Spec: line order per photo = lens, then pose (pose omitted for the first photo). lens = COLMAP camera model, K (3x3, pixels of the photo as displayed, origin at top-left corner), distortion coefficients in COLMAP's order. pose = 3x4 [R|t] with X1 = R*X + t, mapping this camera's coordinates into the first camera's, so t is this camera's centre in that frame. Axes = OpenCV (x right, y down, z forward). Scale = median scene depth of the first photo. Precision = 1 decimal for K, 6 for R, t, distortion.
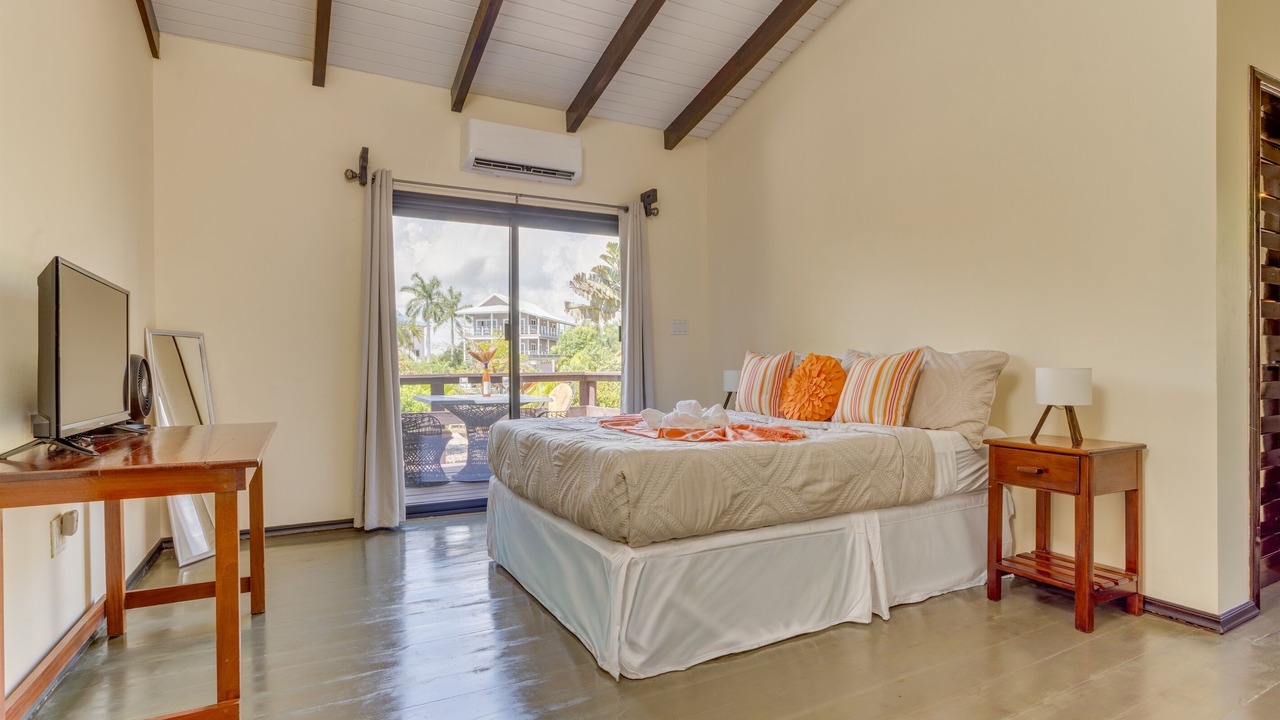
lens RADIAL K [[616.7, 0, 640.0], [0, 616.7, 360.0], [0, 0, 1]] dist [-0.048612, 0.025026]
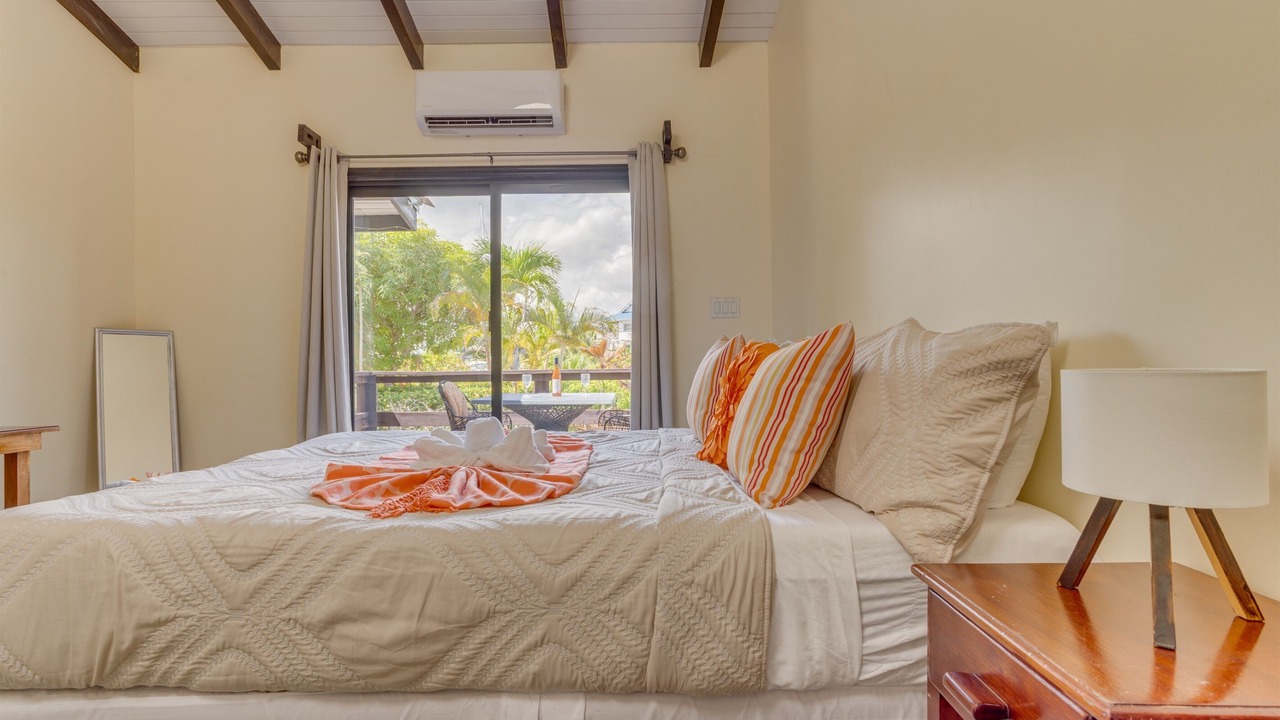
lens RADIAL K [[616.7, 0, 640.0], [0, 616.7, 360.0], [0, 0, 1]] dist [-0.048612, 0.025026]
pose [[0.888813, -0.003946, -0.458253, 0.559466], [0.007271, 0.999958, 0.005493, 0.004240], [0.458212, -0.008215, 0.888805, 0.569883]]
